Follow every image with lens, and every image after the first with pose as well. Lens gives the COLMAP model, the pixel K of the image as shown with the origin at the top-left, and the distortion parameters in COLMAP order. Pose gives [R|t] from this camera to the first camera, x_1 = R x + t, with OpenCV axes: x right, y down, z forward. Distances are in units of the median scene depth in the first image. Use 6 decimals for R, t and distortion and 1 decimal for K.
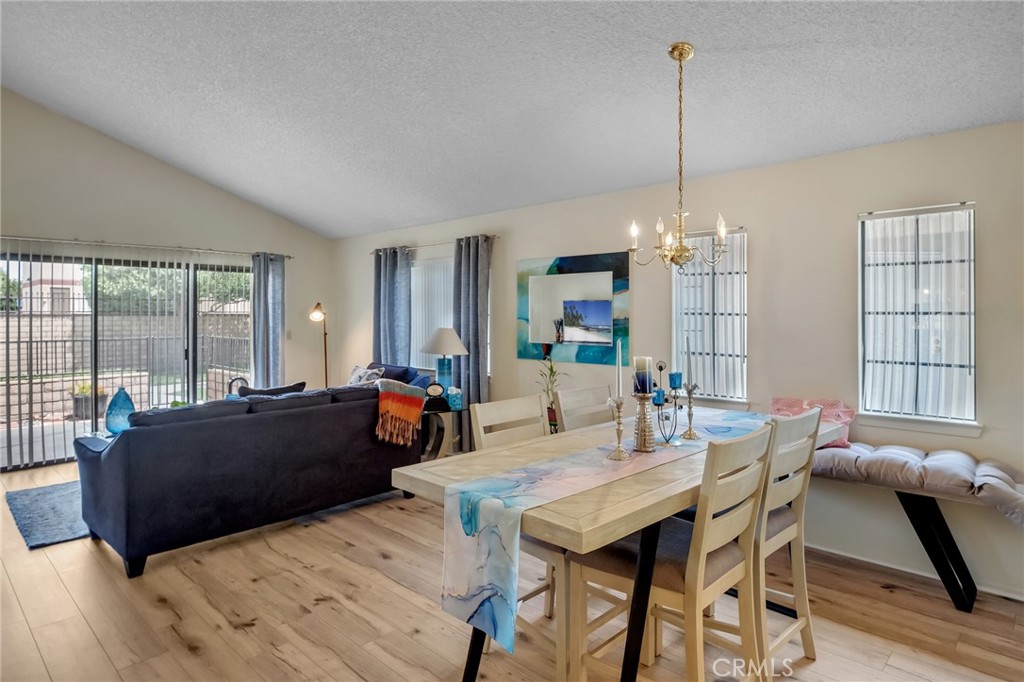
lens RADIAL K [[533.8, 0, 512.0], [0, 533.8, 341.0], [0, 0, 1]] dist [-0.000169, 0.000077]
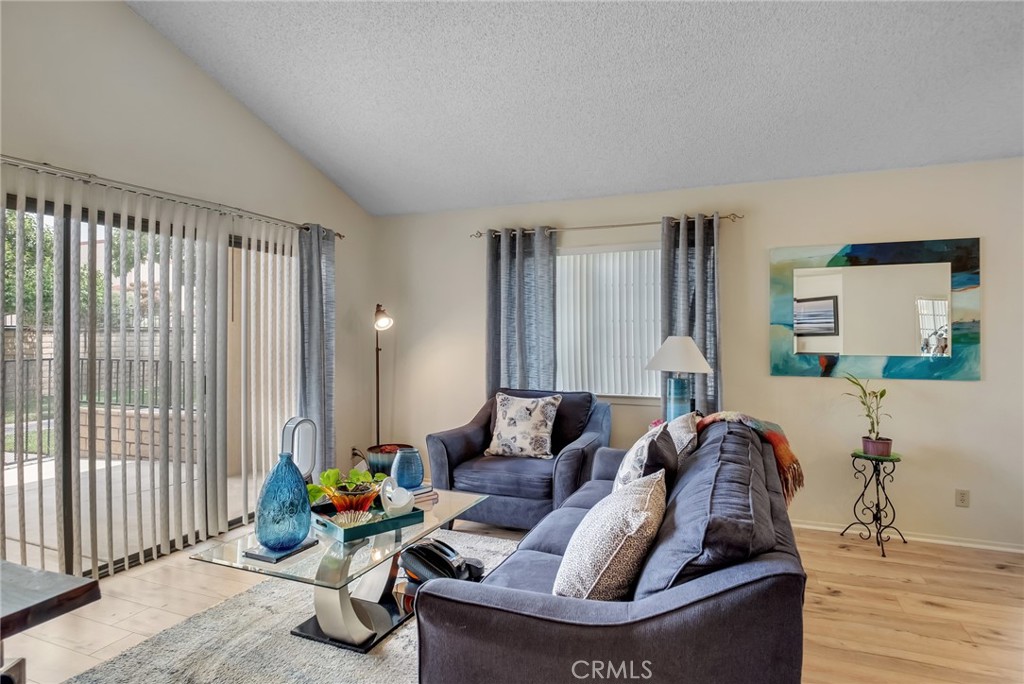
lens RADIAL K [[556.9, 0, 512.0], [0, 556.9, 342.0], [0, 0, 1]] dist [-0.001211, 0.000029]
pose [[0.945315, -0.002083, 0.326152, -0.618668], [0.014429, 0.999268, -0.035438, 0.007394], [-0.325839, 0.038206, 0.944653, 0.380202]]
